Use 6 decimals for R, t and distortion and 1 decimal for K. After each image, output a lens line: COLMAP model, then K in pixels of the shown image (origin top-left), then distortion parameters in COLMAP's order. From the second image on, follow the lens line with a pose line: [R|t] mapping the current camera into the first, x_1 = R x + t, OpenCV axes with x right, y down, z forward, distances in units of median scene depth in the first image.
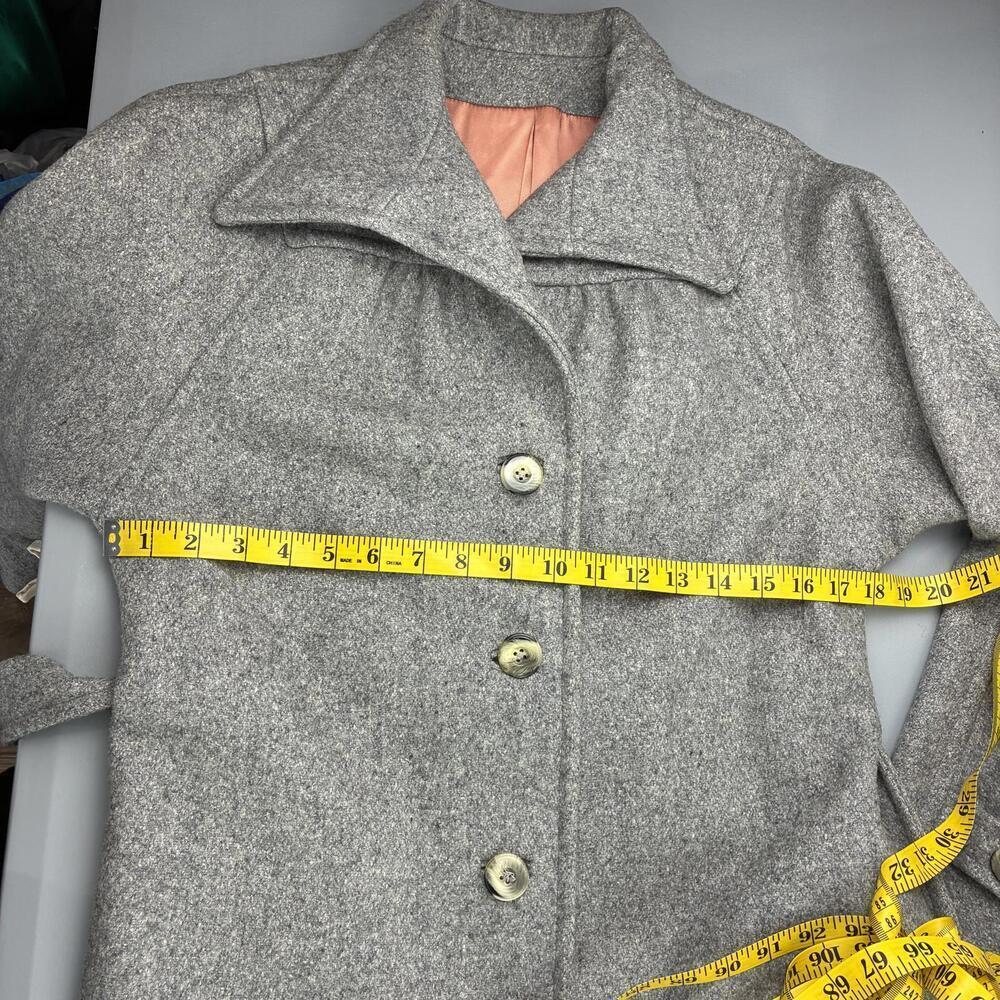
lens RADIAL K [[865.5, 0, 500.0], [0, 865.5, 500.0], [0, 0, 1]] dist [0.054212, 0.094030]
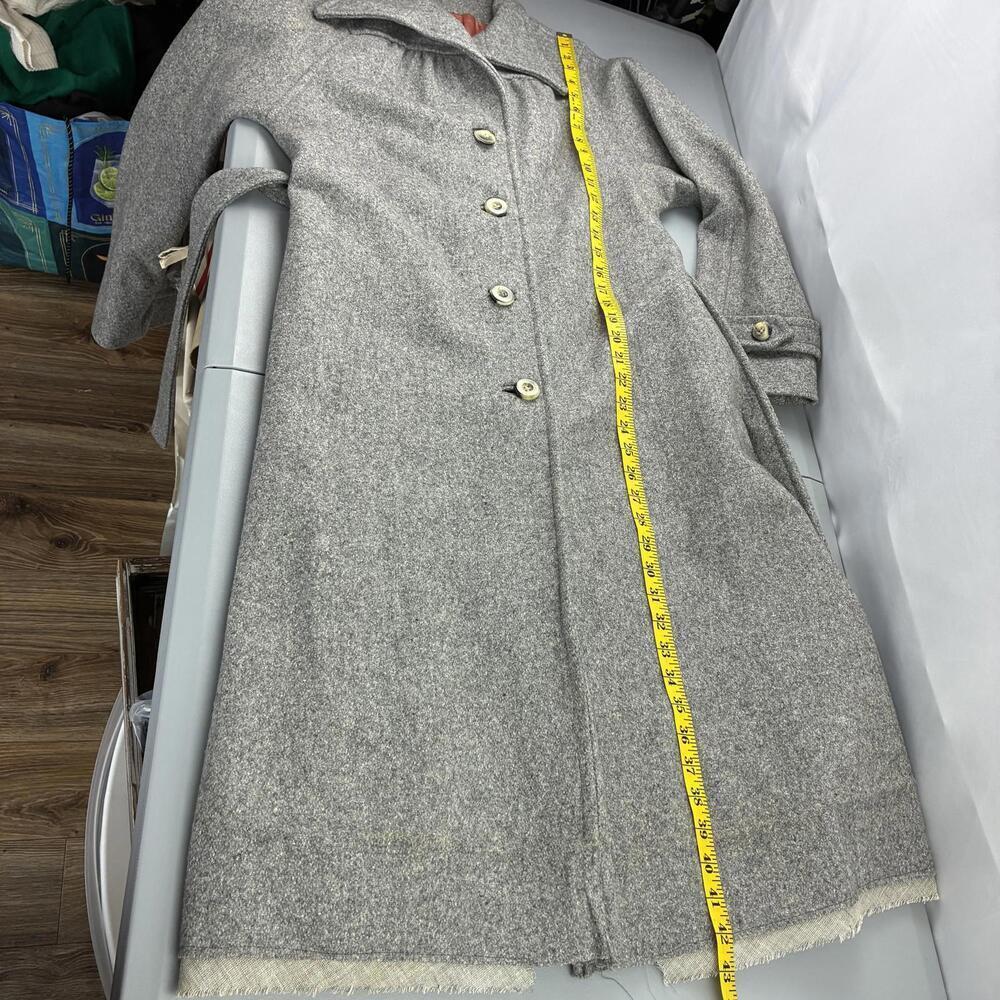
lens RADIAL K [[865.5, 0, 500.0], [0, 865.5, 500.0], [0, 0, 1]] dist [0.054212, 0.094030]
pose [[0.971387, -0.020792, 0.236590, -0.400484], [0.112358, 0.917867, -0.380653, 1.389707], [-0.209244, 0.396344, 0.893940, -0.397420]]
